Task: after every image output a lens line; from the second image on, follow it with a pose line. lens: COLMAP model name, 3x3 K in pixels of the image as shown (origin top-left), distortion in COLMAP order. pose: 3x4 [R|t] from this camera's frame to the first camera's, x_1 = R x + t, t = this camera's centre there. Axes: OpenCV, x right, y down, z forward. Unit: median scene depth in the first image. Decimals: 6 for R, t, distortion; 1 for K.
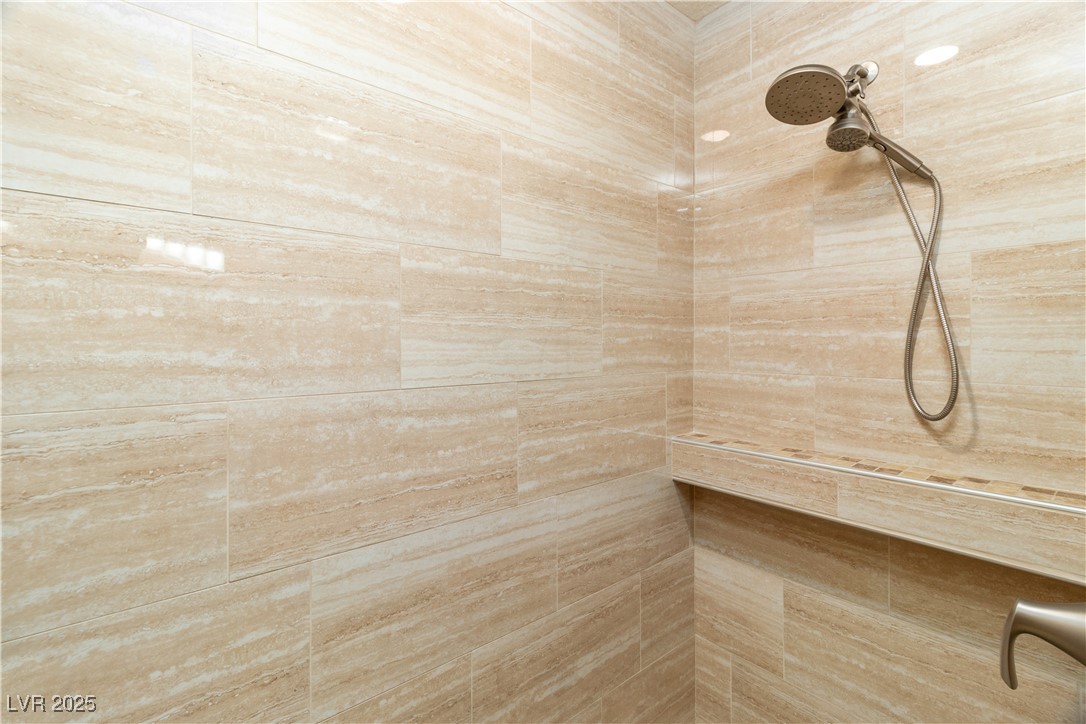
lens RADIAL K [[494.0, 0, 540.6], [0, 494.0, 338.2], [0, 0, 1]] dist [0.000445, -0.000180]
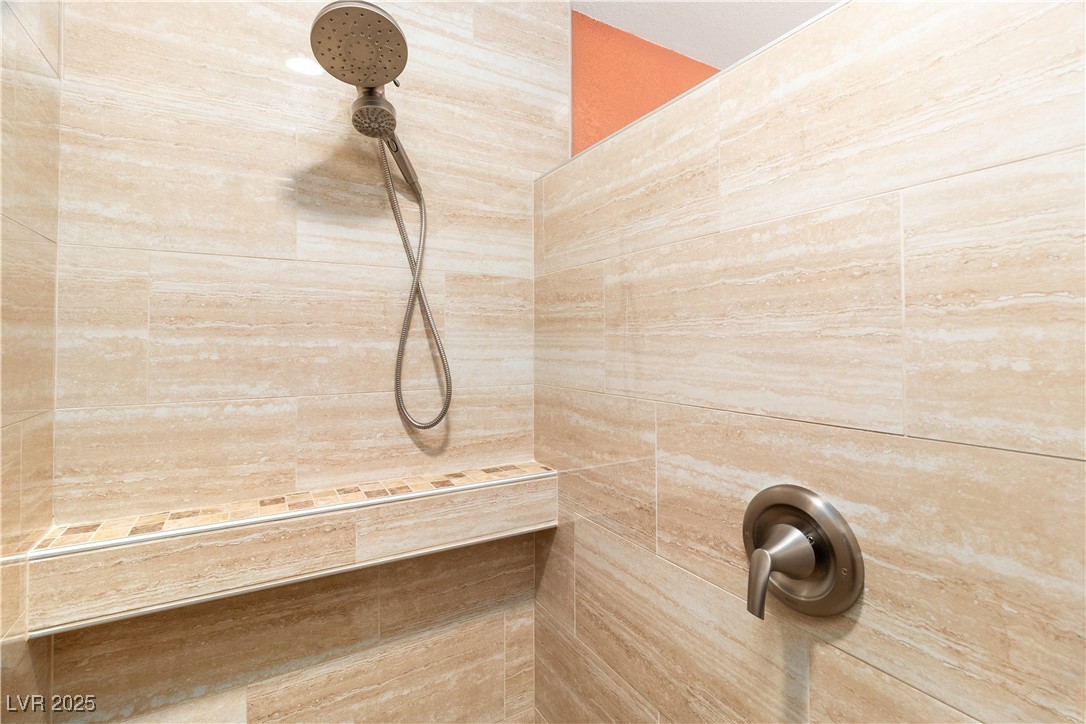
lens RADIAL K [[494.0, 0, 540.6], [0, 494.0, 338.2], [0, 0, 1]] dist [0.000445, -0.000180]
pose [[0.165094, 0.015063, 0.986163, -0.163038], [-0.001991, 0.999886, -0.014939, -0.006632], [-0.986276, 0.000503, 0.165105, 0.509506]]
